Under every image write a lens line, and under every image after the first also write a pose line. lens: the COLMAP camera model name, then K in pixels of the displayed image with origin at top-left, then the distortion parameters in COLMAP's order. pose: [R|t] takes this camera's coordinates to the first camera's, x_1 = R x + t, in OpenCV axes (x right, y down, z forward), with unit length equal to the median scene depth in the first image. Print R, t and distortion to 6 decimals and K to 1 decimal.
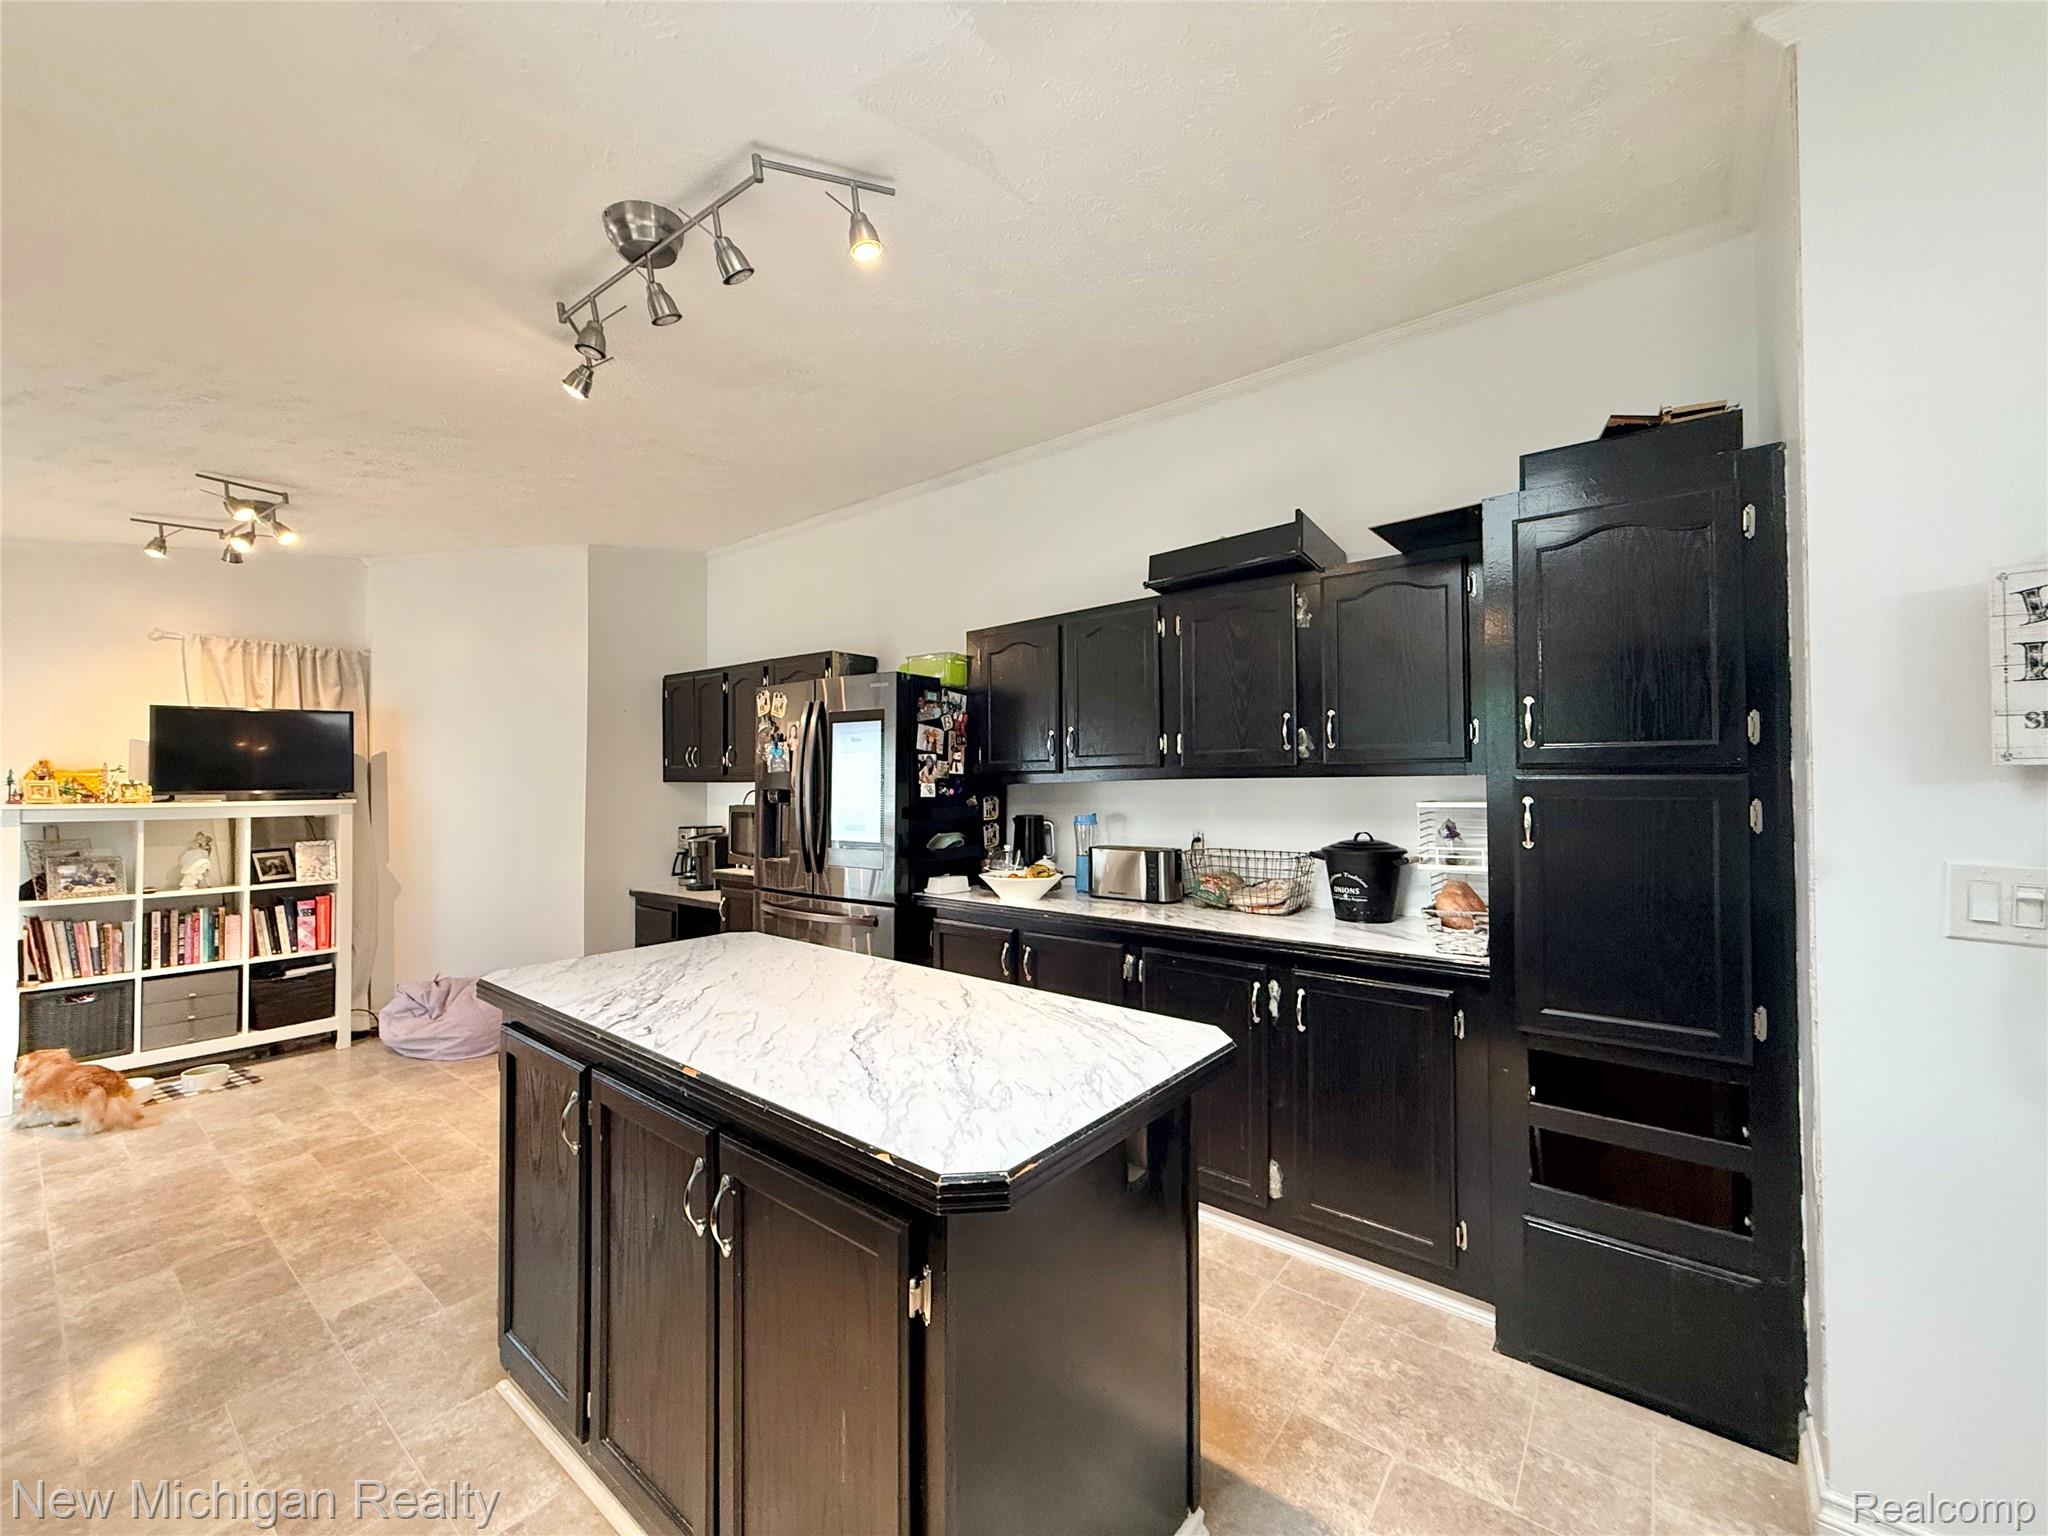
lens RADIAL K [[813.6, 0, 1024.0], [0, 813.6, 768.0], [0, 0, 1]] dist [-0.003366, -0.000471]
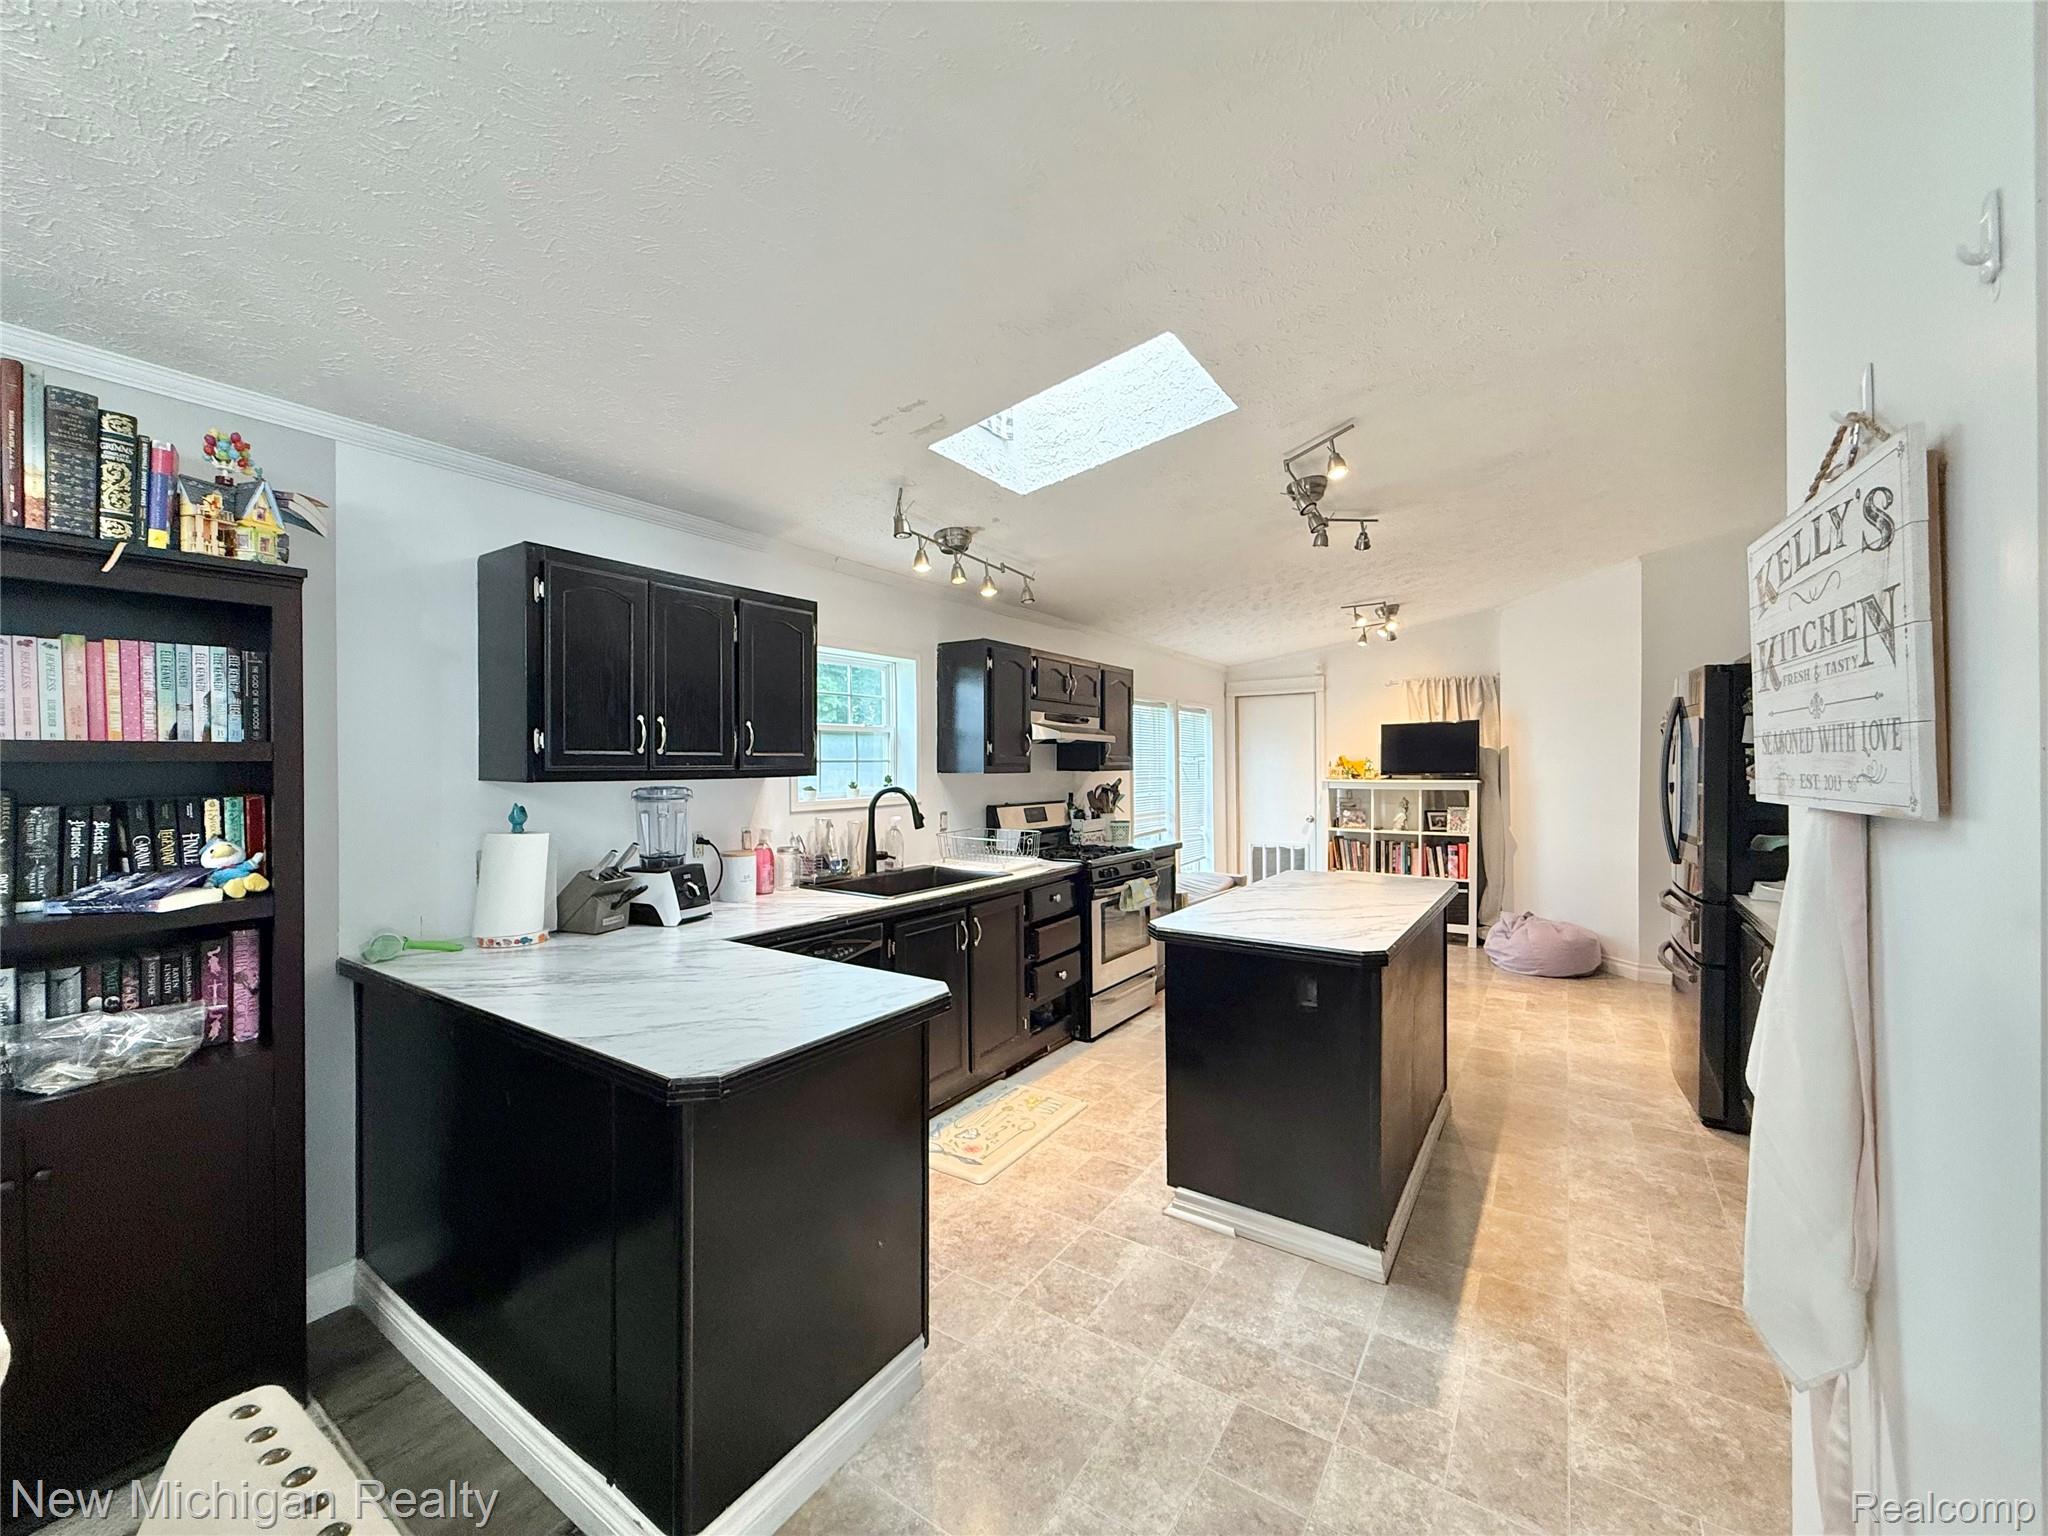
lens RADIAL K [[812.2, 0, 1018.5], [0, 812.2, 766.7], [0, 0, 1]] dist [0.000202, -0.000088]
pose [[0.069842, 0.007168, -0.997532, 0.621631], [0.022250, 0.999714, 0.008742, -0.018286], [0.997310, -0.022805, 0.069663, 0.079630]]
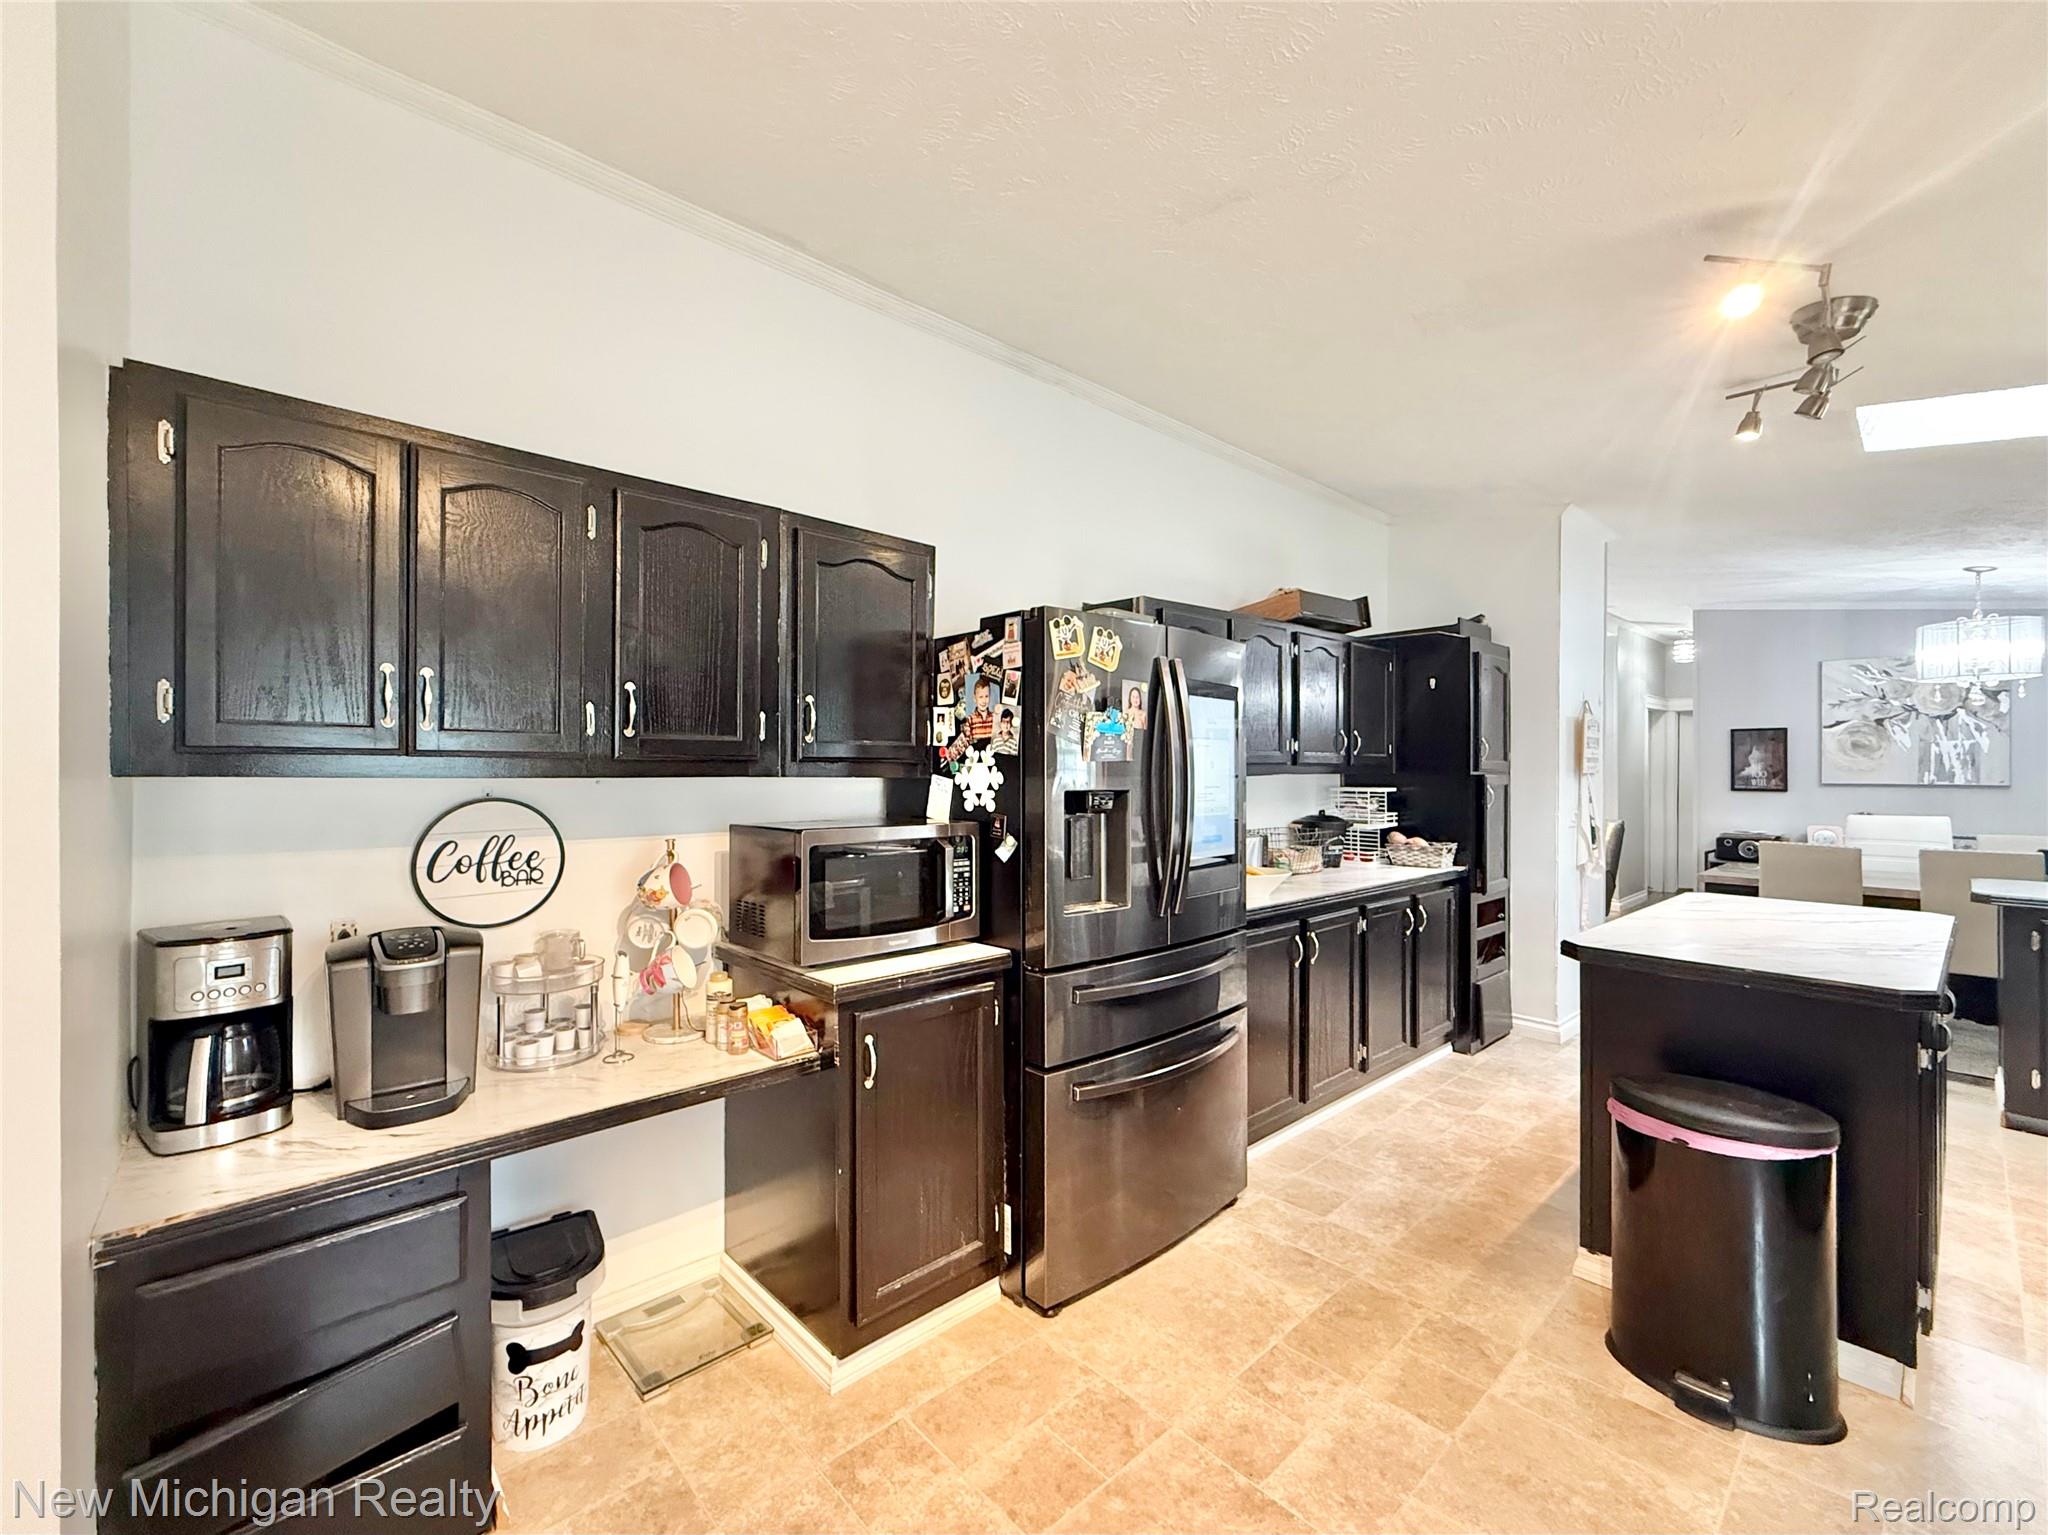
lens RADIAL K [[852.1, 0, 1024.0], [0, 852.1, 767.5], [0, 0, 1]] dist [0.003740, 0.000111]
pose [[0.163482, 0.004599, 0.986536, -0.846578], [-0.022753, 0.999741, -0.000890, 0.010240], [-0.986284, -0.022301, 0.163545, 0.871740]]
